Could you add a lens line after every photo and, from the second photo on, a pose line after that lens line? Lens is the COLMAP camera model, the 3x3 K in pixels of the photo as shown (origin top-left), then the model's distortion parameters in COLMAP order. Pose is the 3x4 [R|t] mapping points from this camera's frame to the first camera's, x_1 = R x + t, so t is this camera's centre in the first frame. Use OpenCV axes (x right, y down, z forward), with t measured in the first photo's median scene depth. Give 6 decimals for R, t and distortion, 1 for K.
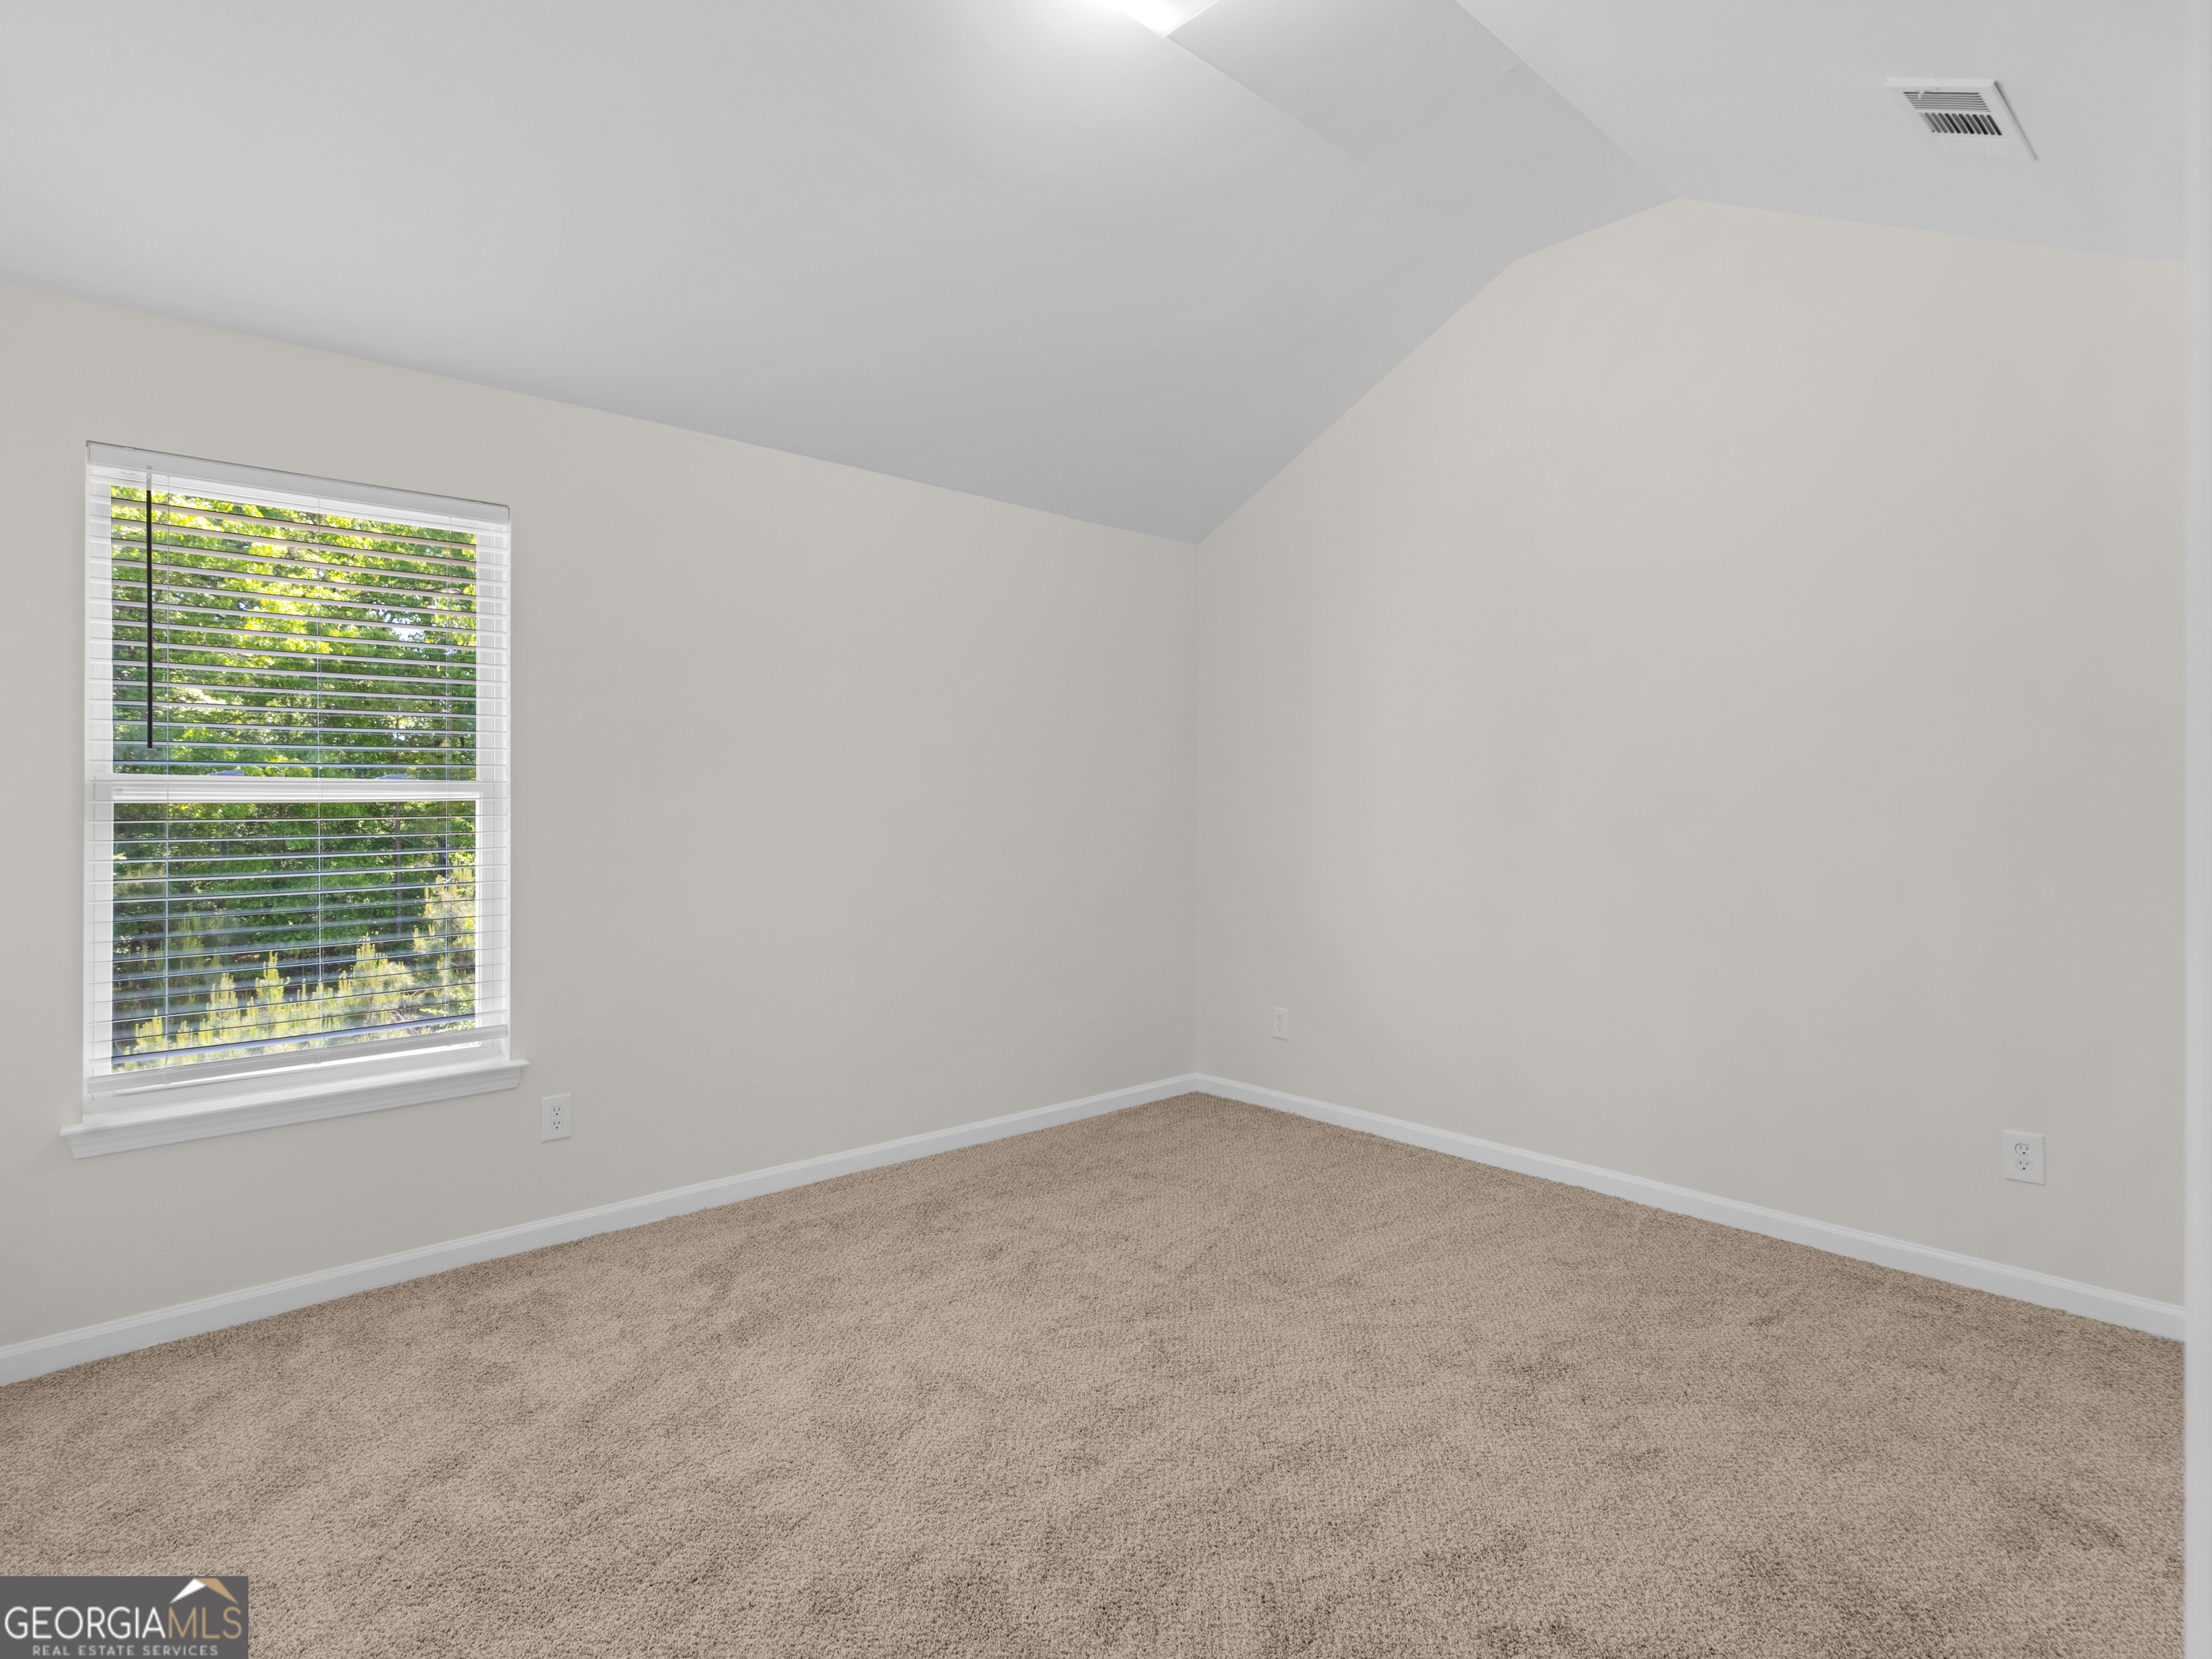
lens RADIAL K [[1129.9, 0, 1089.2], [0, 1129.9, 811.4], [0, 0, 1]] dist [0.002663, 0.000437]
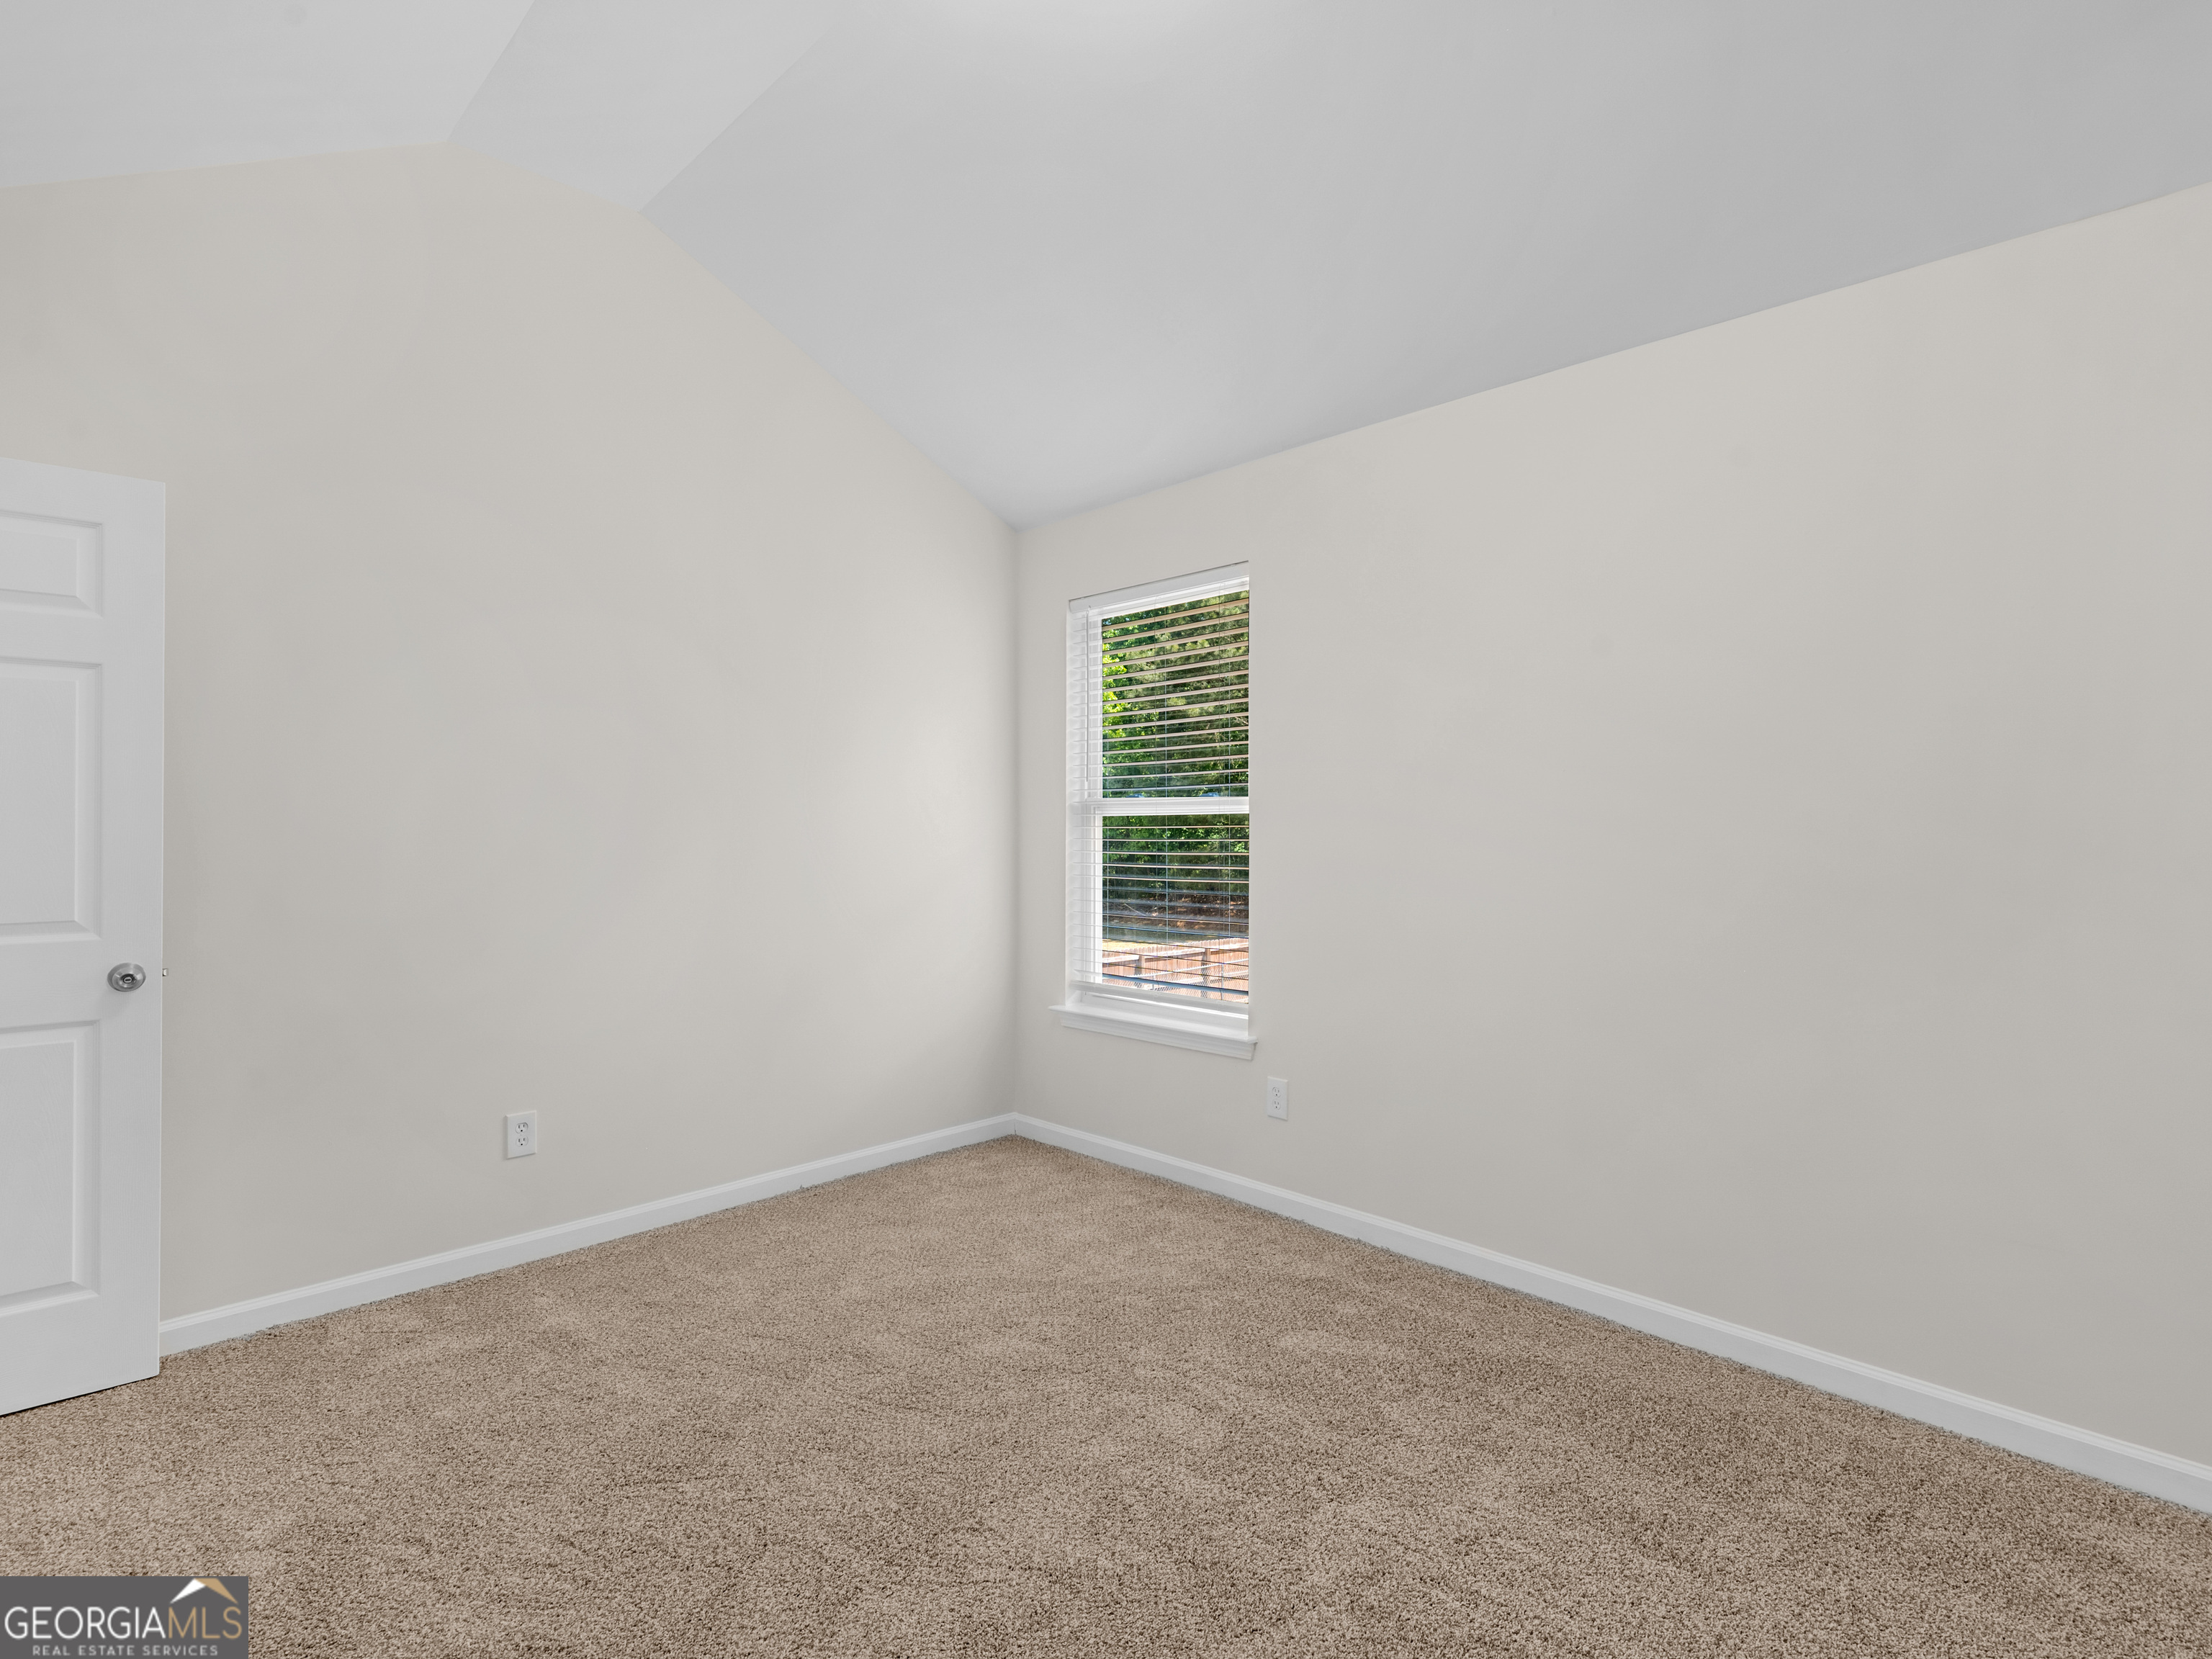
lens RADIAL K [[1129.9, 0, 1126.3], [0, 1129.9, 812.6], [0, 0, 1]] dist [0.002663, 0.000437]
pose [[0.045243, -0.006551, -0.998955, 0.676924], [-0.003783, 0.999970, -0.006729, -0.001346], [0.998969, 0.004084, 0.045217, 0.860578]]
